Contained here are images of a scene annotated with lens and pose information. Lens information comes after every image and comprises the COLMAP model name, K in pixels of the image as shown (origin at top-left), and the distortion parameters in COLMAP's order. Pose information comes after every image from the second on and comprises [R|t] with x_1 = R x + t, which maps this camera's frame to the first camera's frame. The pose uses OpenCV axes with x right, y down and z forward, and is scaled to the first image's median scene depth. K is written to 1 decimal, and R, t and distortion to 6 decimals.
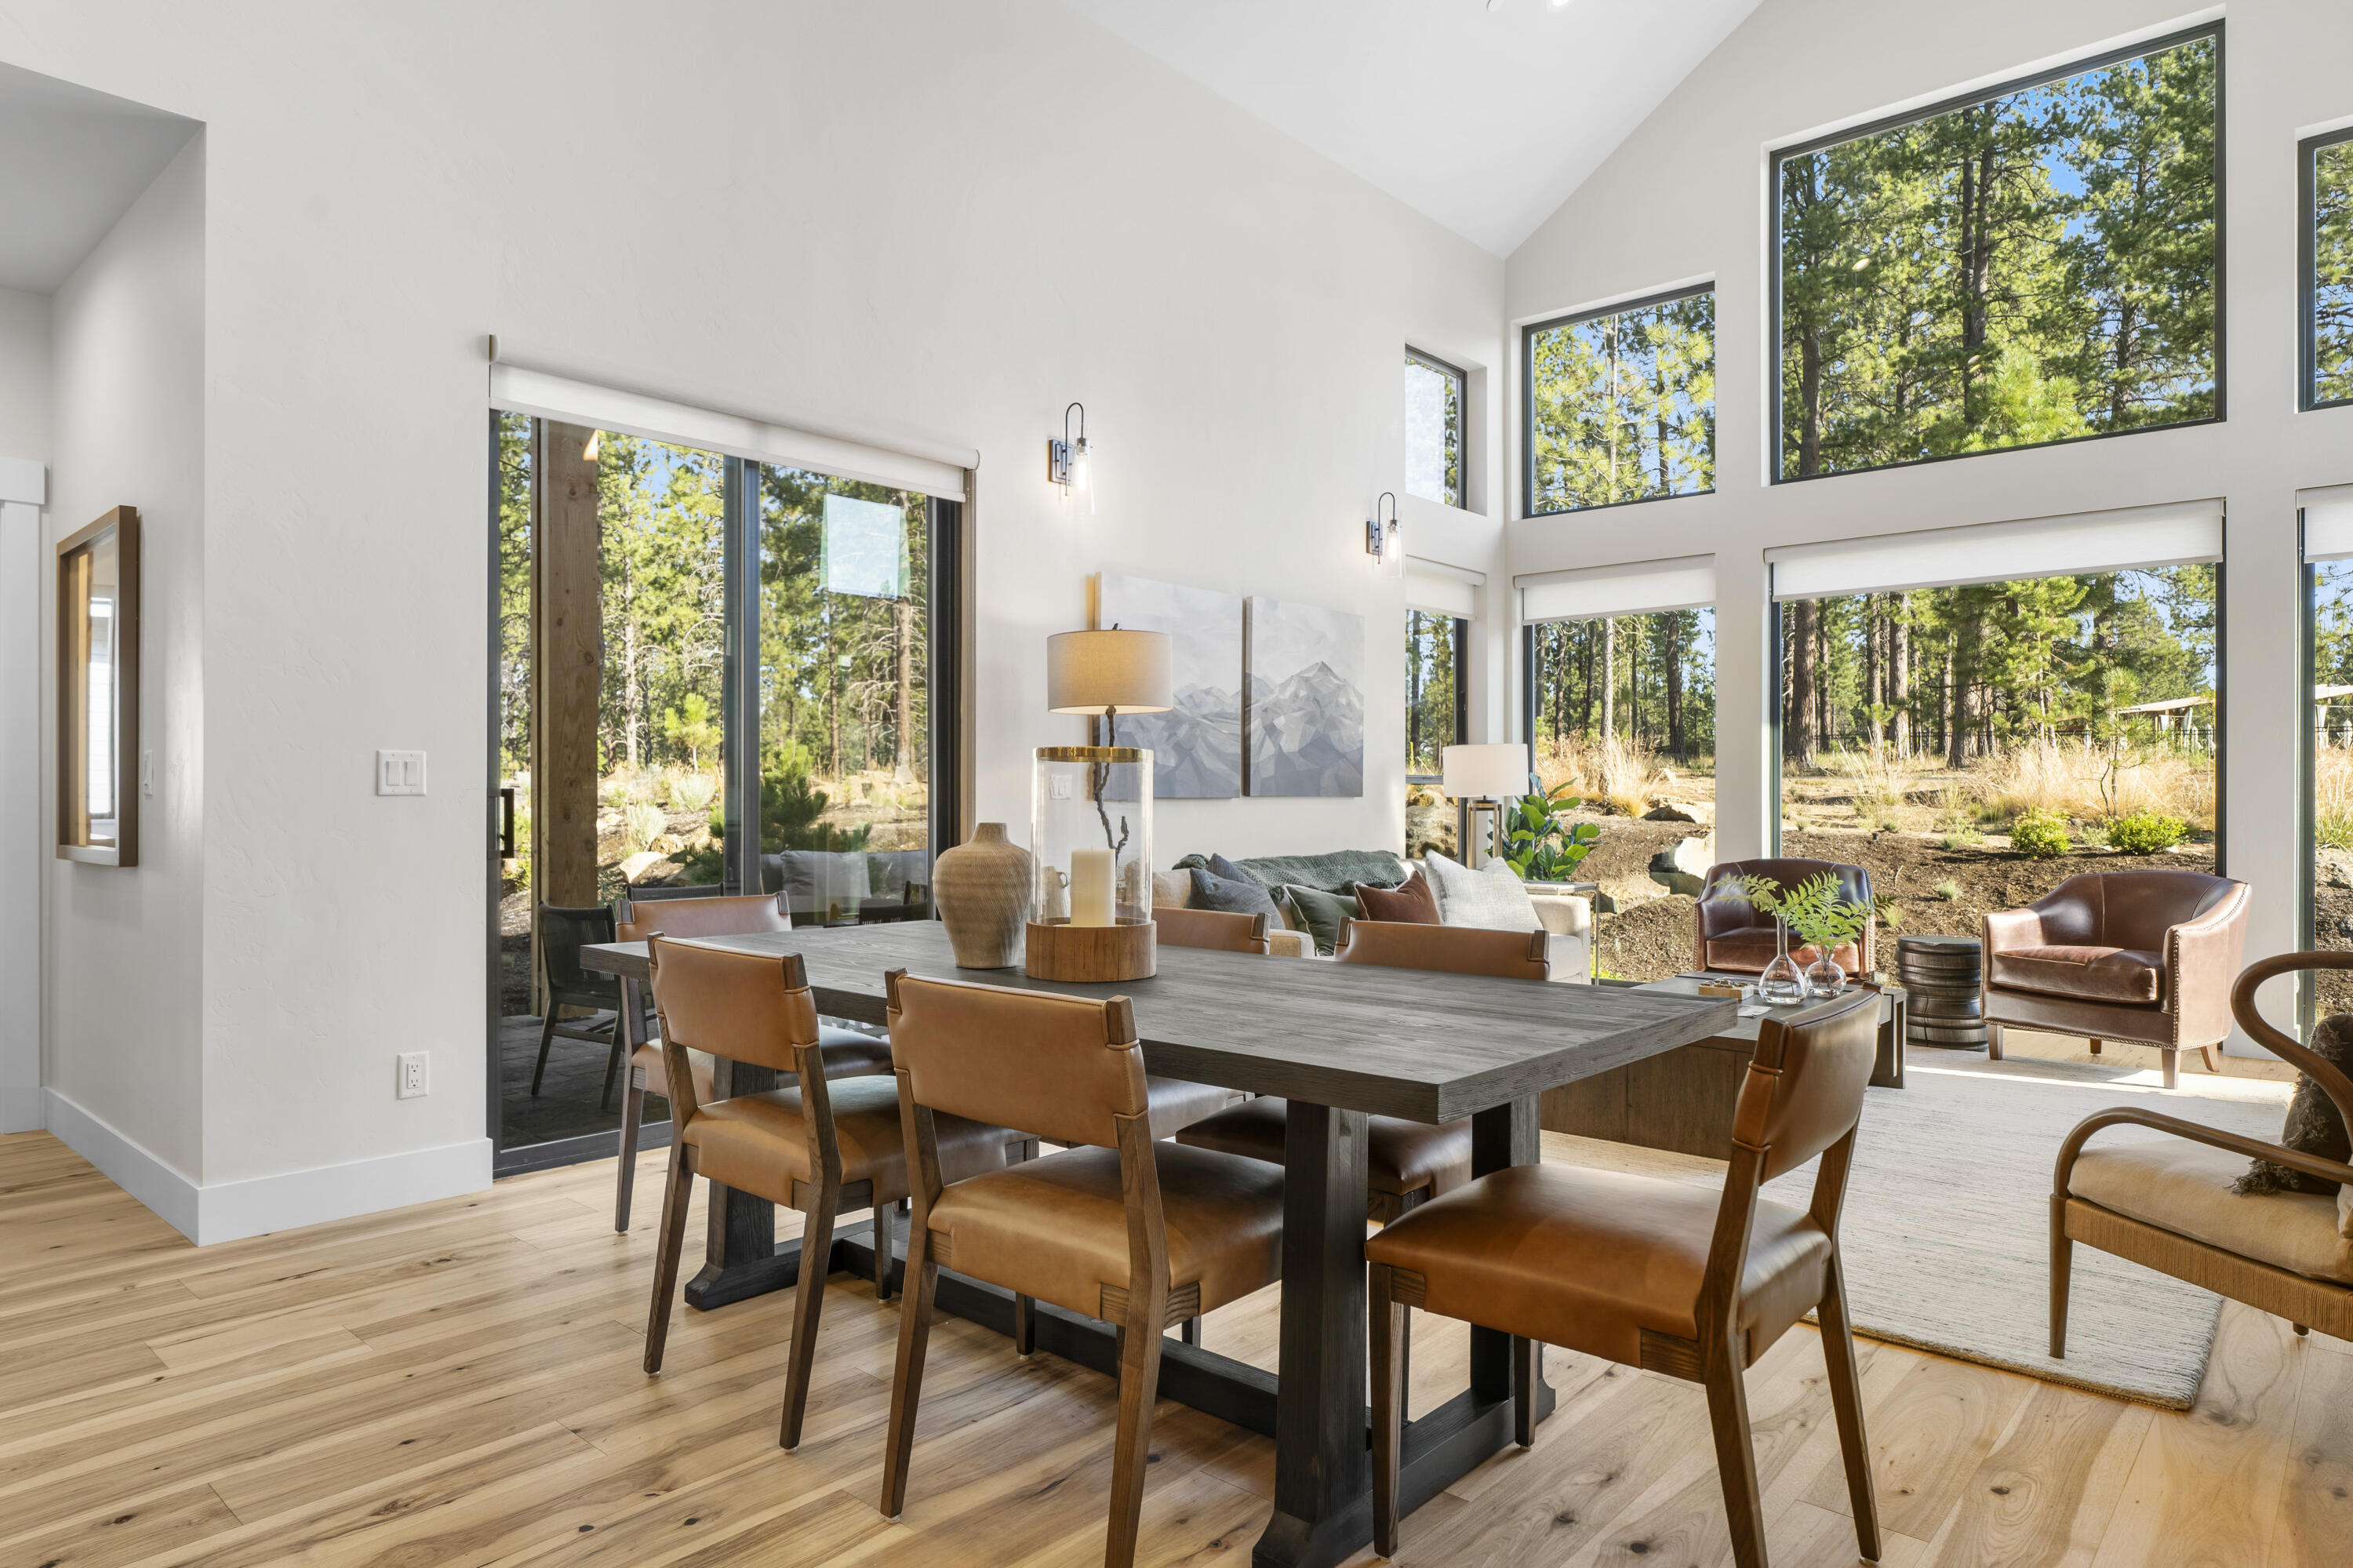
lens RADIAL K [[1398.9, 0, 1176.5], [0, 1398.9, 784.0], [0, 0, 1]] dist [0.014124, -0.013075]
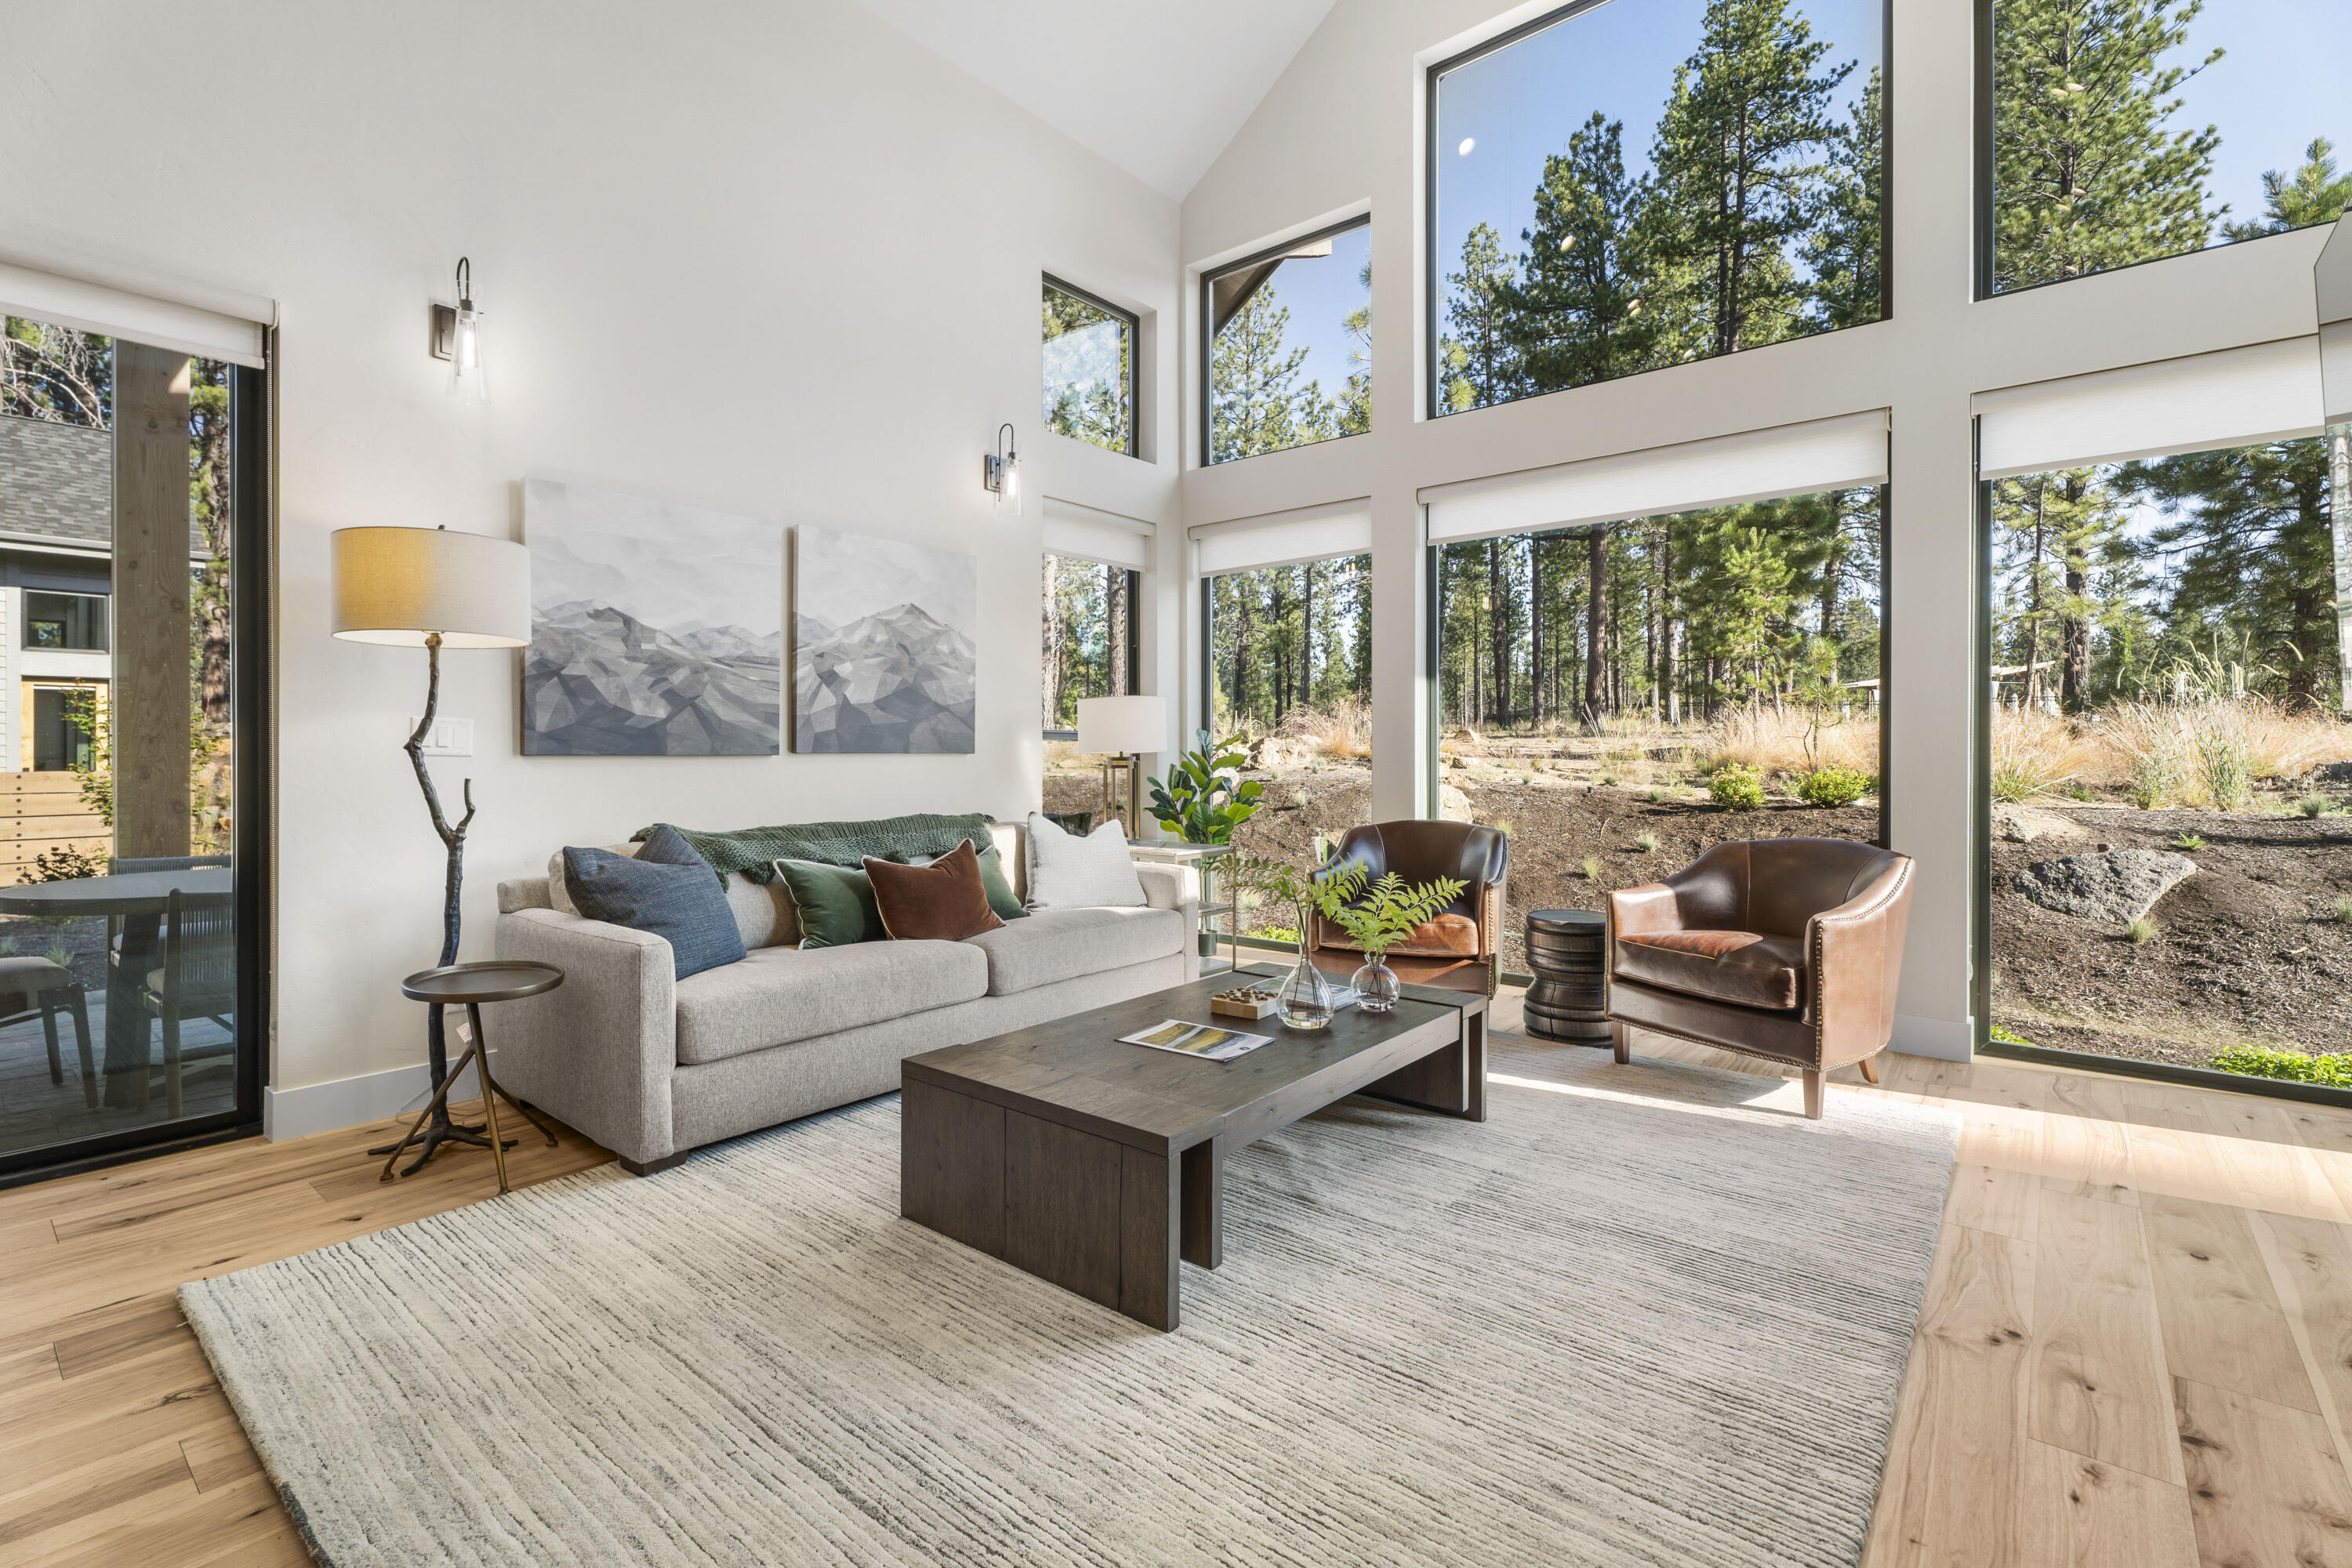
lens RADIAL K [[1068.6, 0, 1168.4], [0, 1068.6, 750.0], [0, 0, 1]] dist [0.001963, 0.000109]
pose [[0.999654, -0.000699, 0.026308, 0.227023], [0.000531, 0.999980, 0.006380, 0.002114], [-0.026312, -0.006364, 0.999634, 0.280475]]
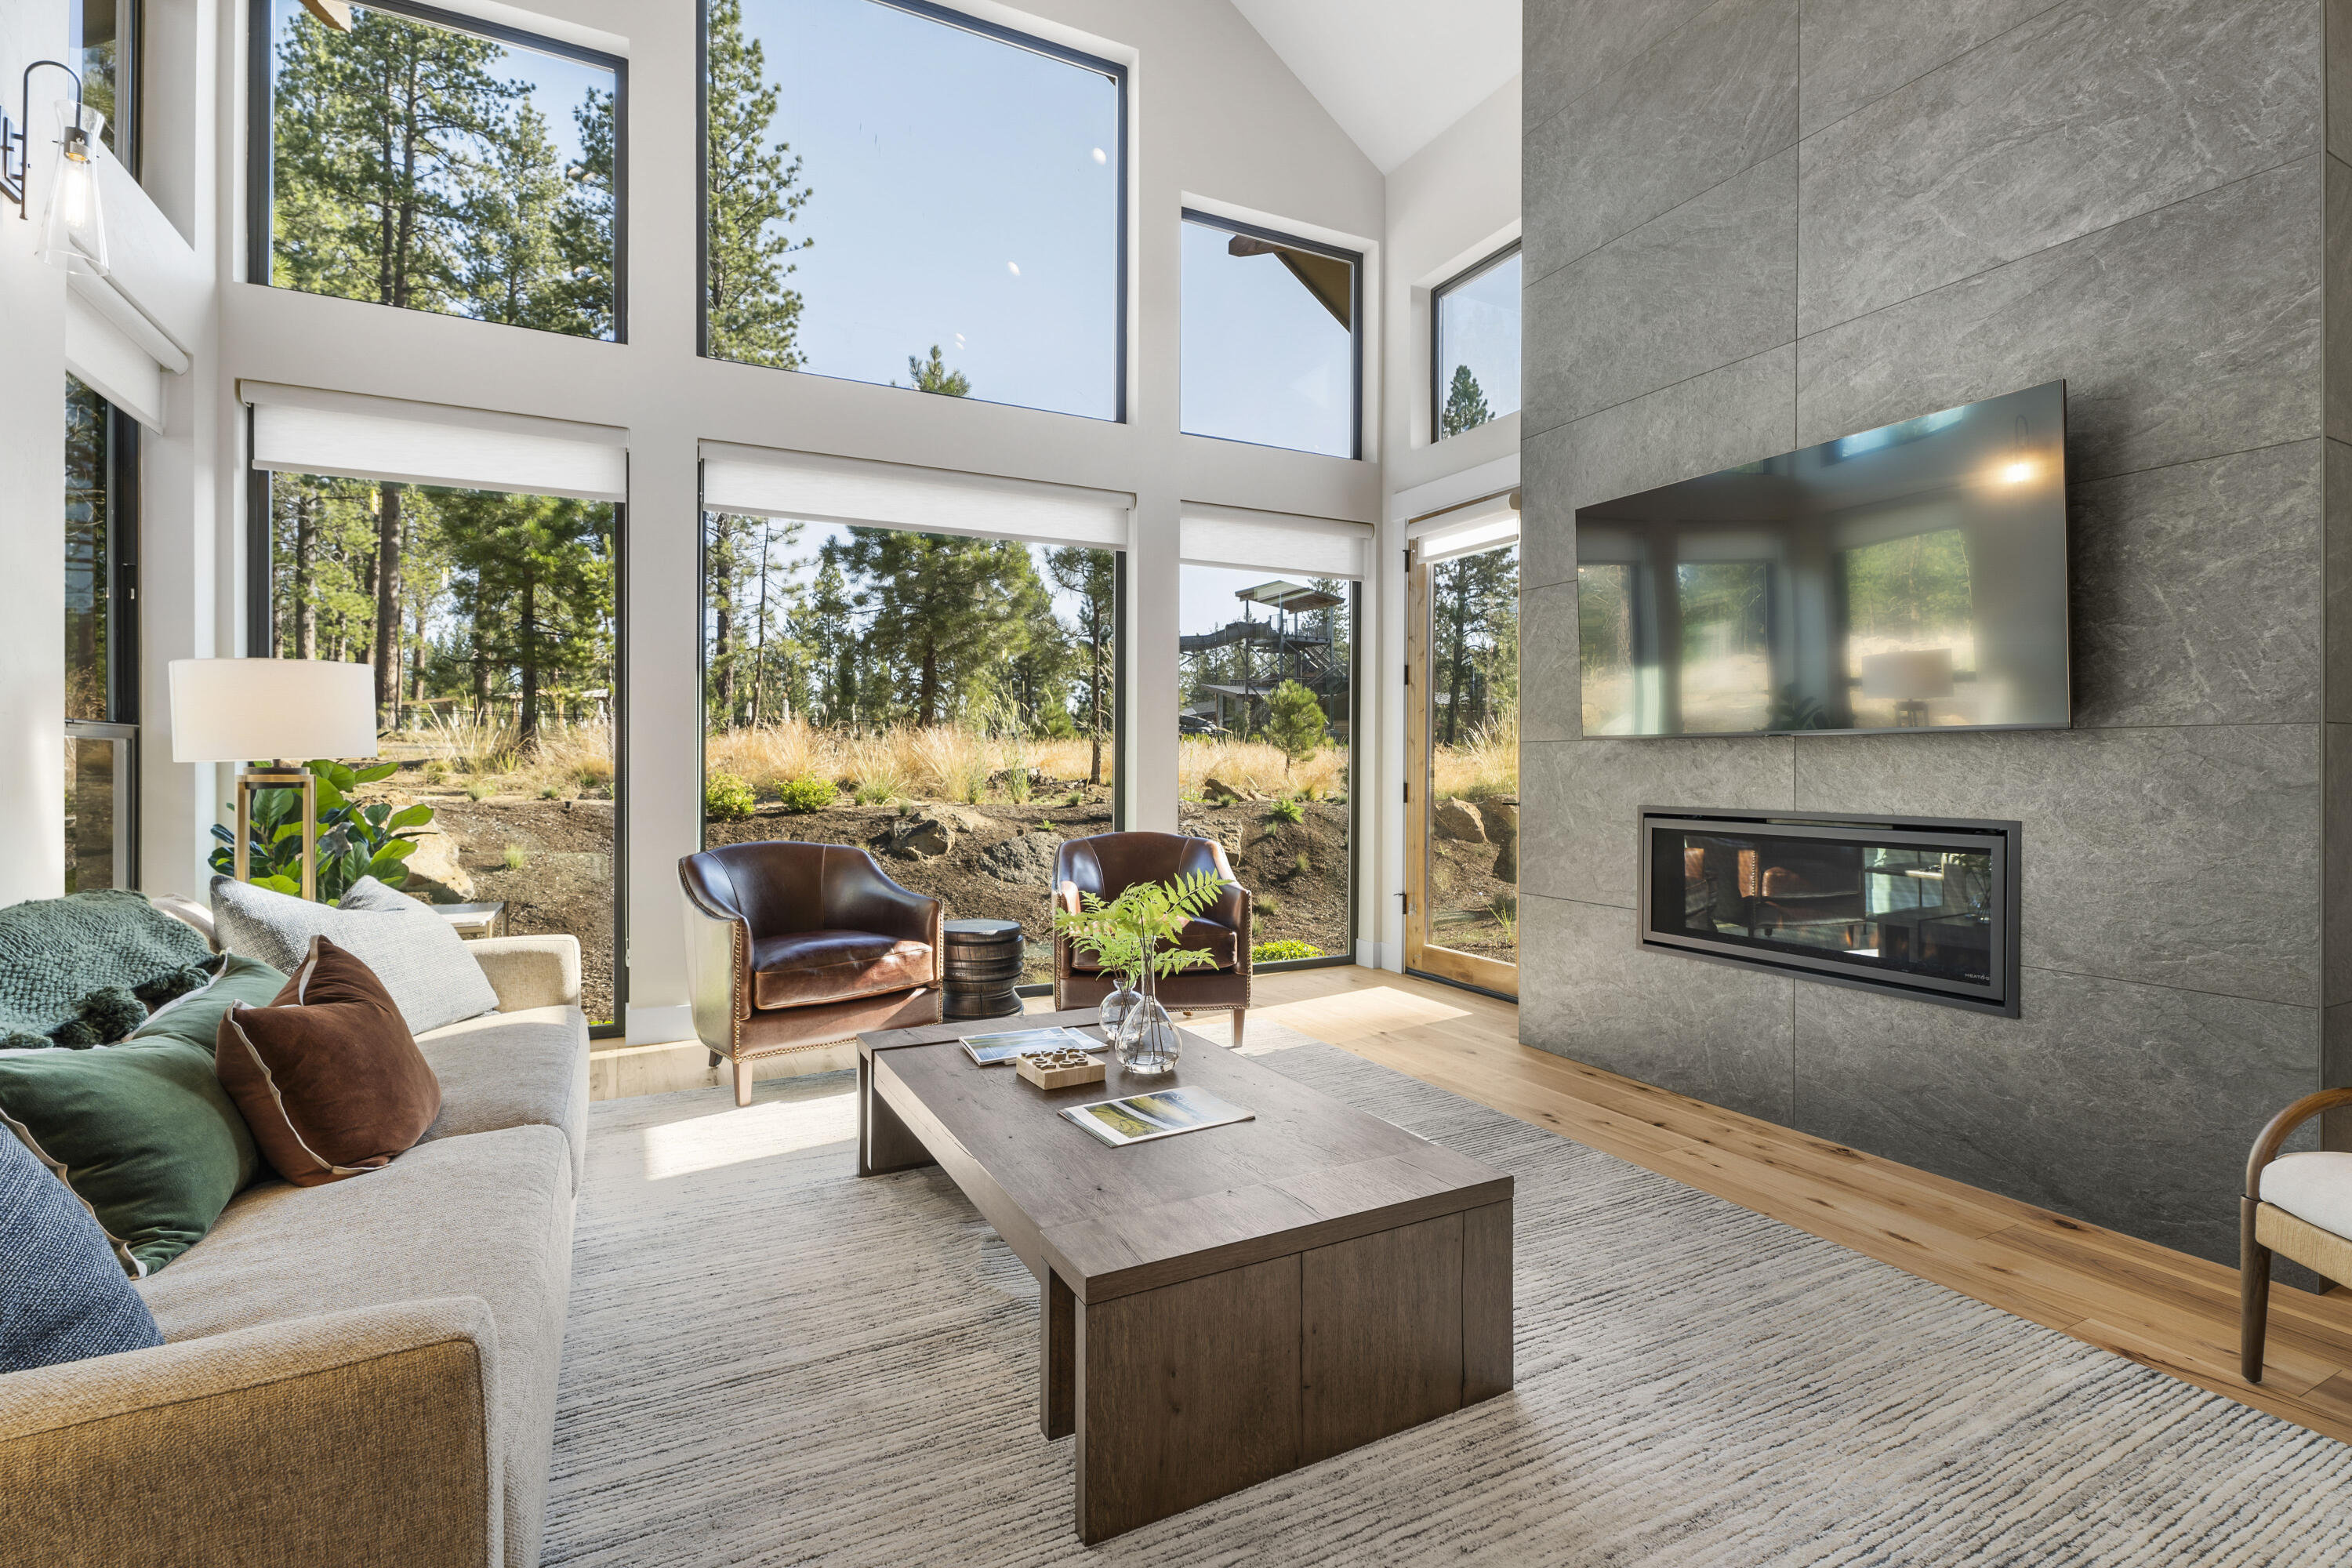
lens RADIAL K [[1068.6, 0, 1168.4], [0, 1068.6, 750.0], [0, 0, 1]] dist [0.001963, 0.000109]
pose [[0.369717, 0.011686, 0.929071, -0.026141], [-0.007729, 0.999925, -0.009501, 0.005970], [-0.929112, -0.003668, 0.369780, 0.530823]]
